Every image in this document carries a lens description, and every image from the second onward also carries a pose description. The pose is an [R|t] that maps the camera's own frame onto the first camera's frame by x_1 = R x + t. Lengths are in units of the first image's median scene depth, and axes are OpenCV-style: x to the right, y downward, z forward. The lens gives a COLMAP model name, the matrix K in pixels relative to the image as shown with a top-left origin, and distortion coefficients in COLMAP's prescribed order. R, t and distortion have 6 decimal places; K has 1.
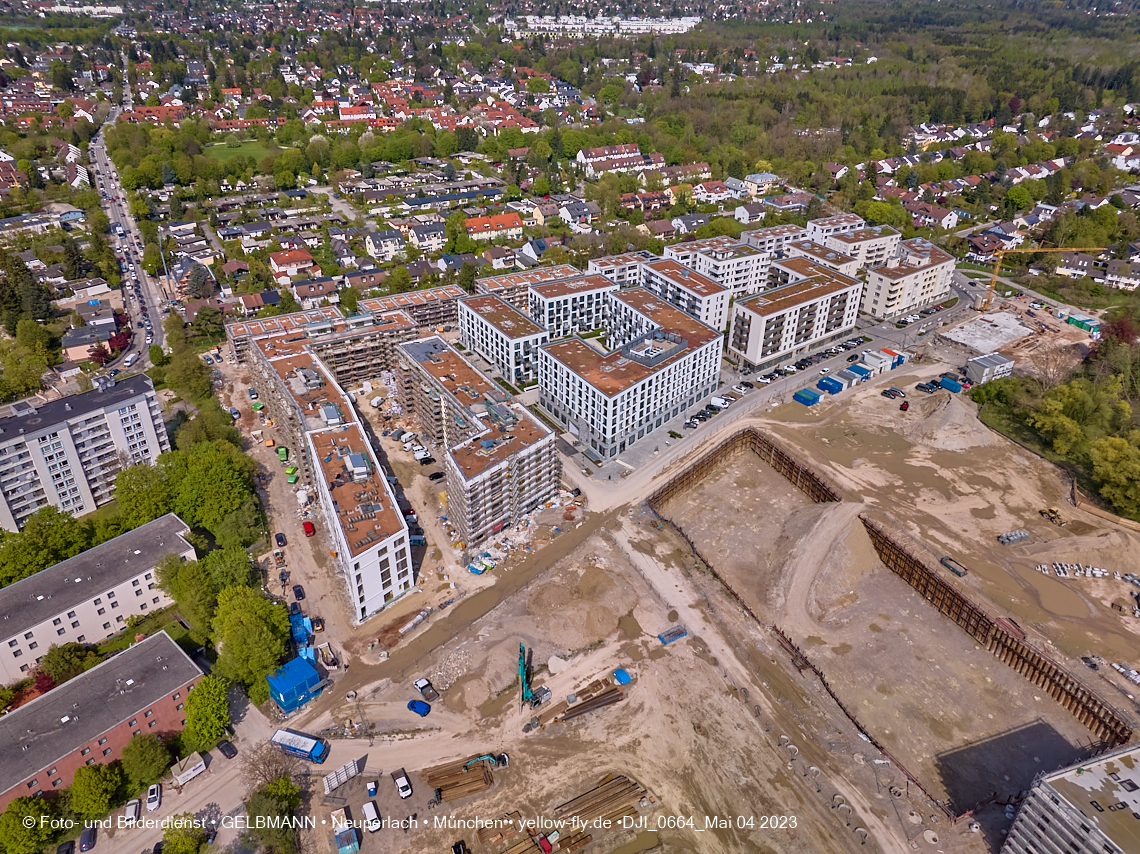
lens RADIAL K [[808.5, 0, 570.0], [0, 808.5, 427.0], [0, 0, 1]] dist [-0.014380, -0.007516]
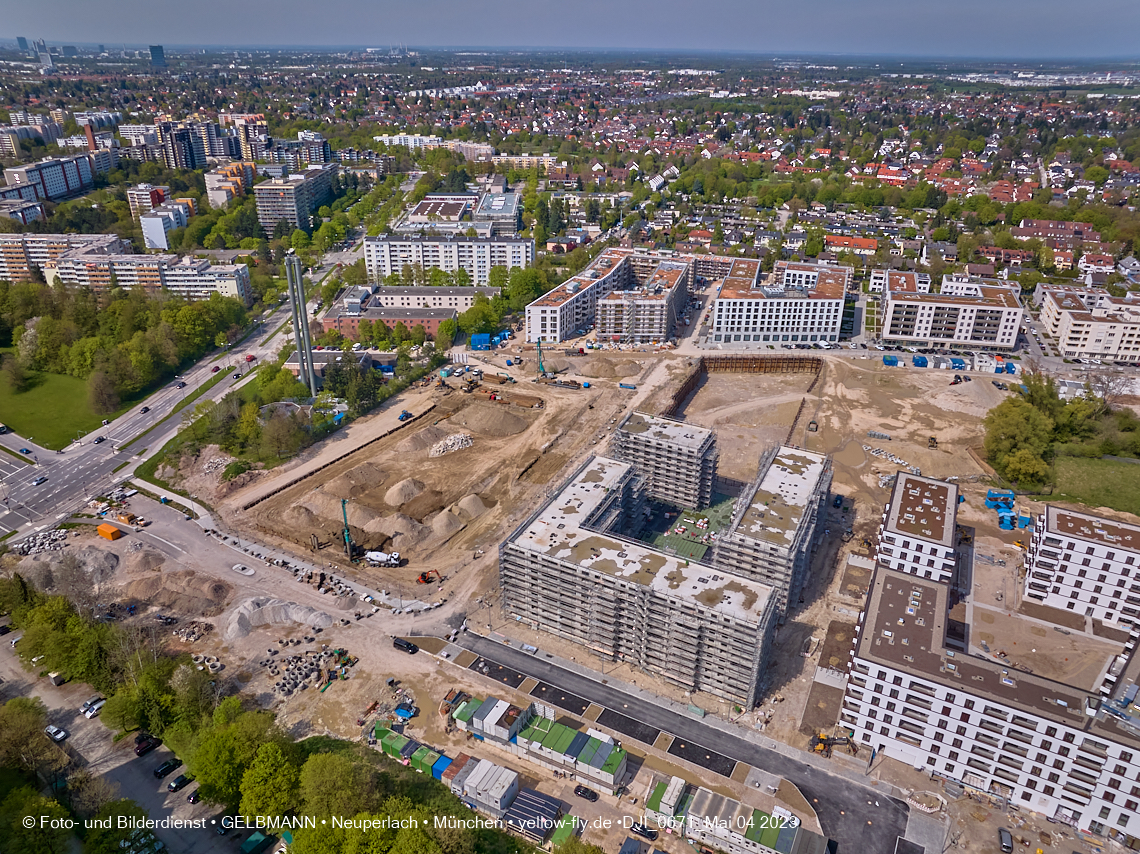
lens RADIAL K [[808.5, 0, 570.0], [0, 808.5, 427.0], [0, 0, 1]] dist [-0.014380, -0.007516]
pose [[0.678561, 0.313965, -0.664064, 0.811585], [-0.376089, 0.925063, 0.053065, 0.183484], [0.630962, 0.213740, 0.745790, -0.285882]]
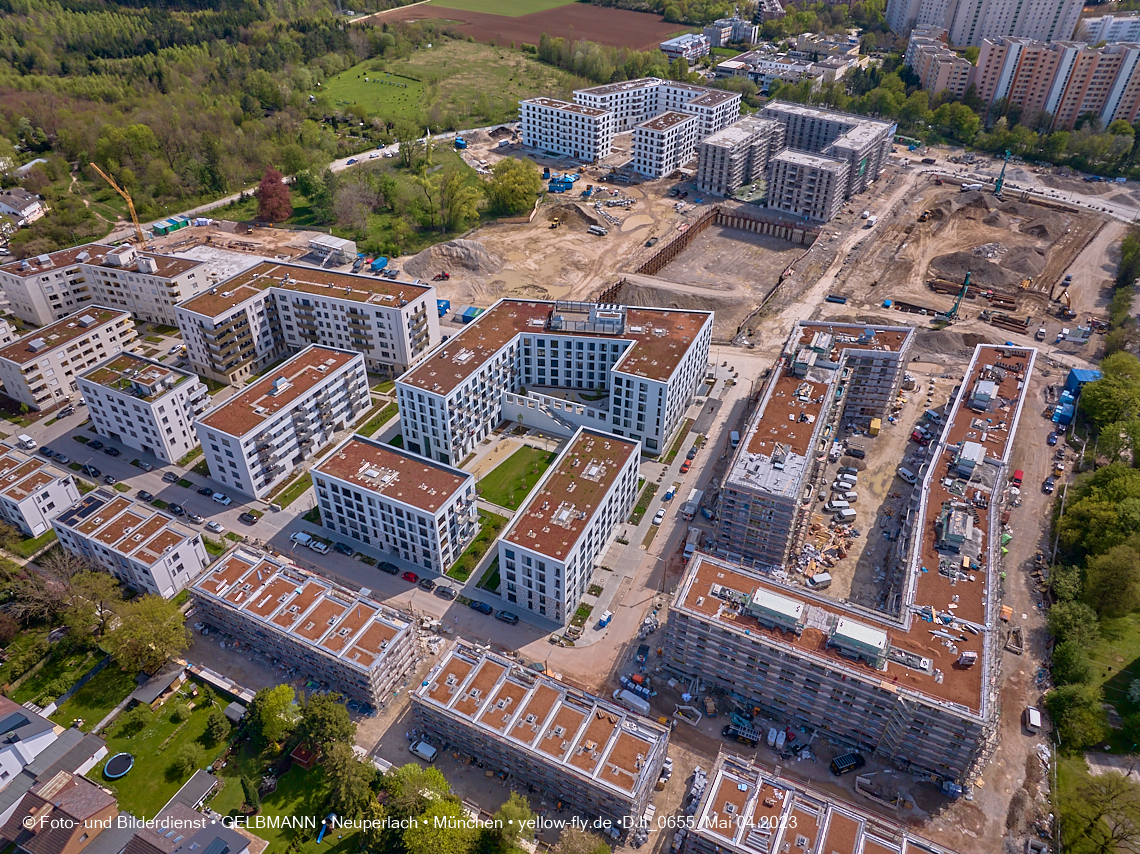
lens RADIAL K [[807.1, 0, 570.0], [0, 807.1, 427.0], [0, 0, 1]] dist [-0.022783, 0.000702]
pose [[-0.559418, -0.507501, 0.655357, -0.457600], [0.408442, 0.519217, 0.750725, -0.620427], [-0.721267, 0.687645, -0.083175, 1.037835]]
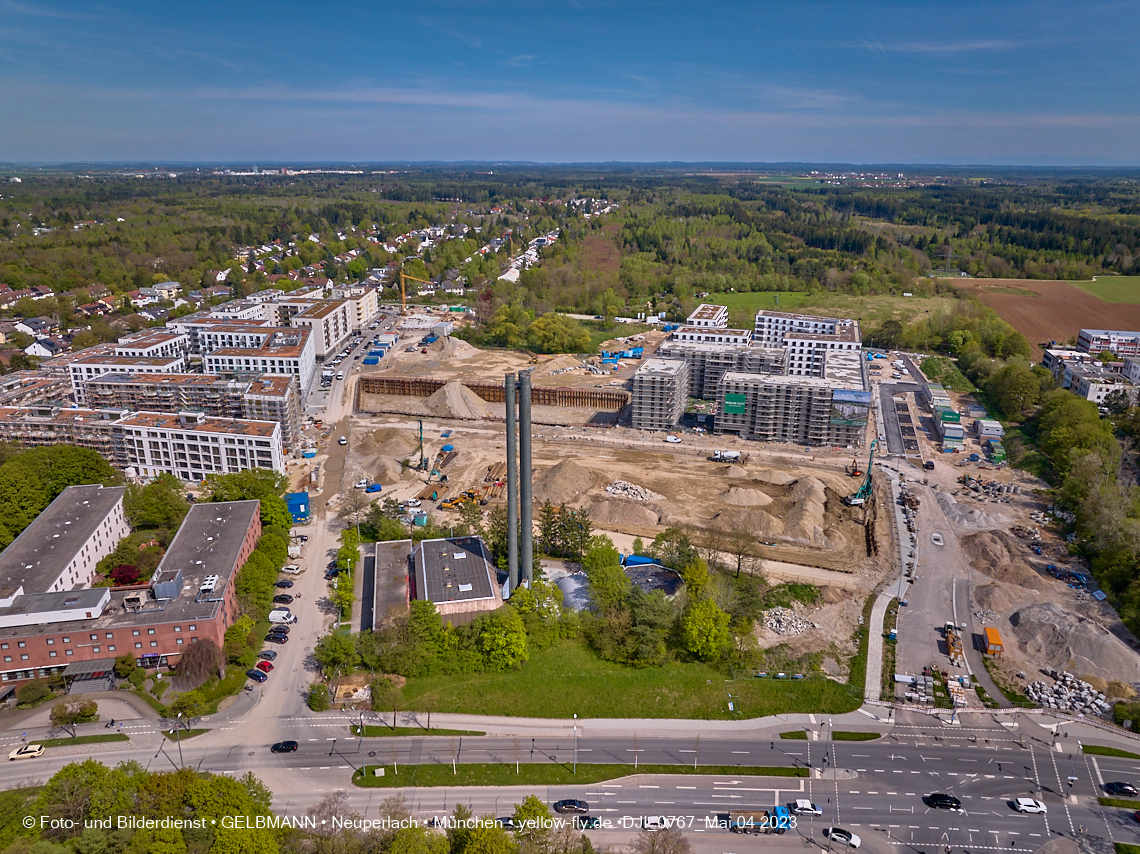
lens RADIAL K [[822.7, 0, 571.9], [0, 822.7, 408.4], [0, 0, 1]] dist [-0.058108, 0.061476]
pose [[0.596674, -0.243885, 0.764527, -0.634937], [0.409185, 0.912009, -0.028416, 0.229774], [-0.690325, 0.329788, 0.643966, -0.197450]]
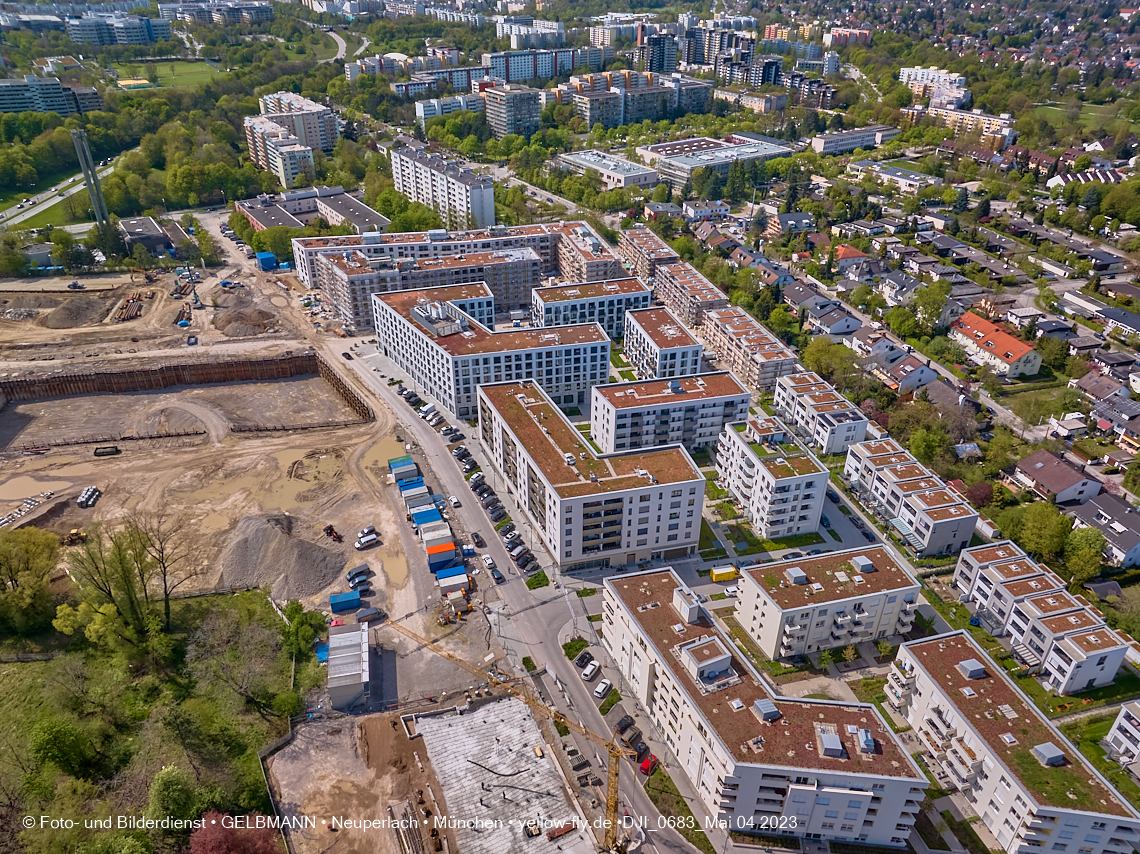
lens RADIAL K [[808.5, 0, 570.0], [0, 808.5, 427.0], [0, 0, 1]] dist [-0.014380, -0.007516]
pose [[-0.241861, 0.490787, -0.837037, 0.892277], [-0.500740, 0.675771, 0.540919, -0.577230], [0.831122, 0.549965, 0.082314, 1.004058]]
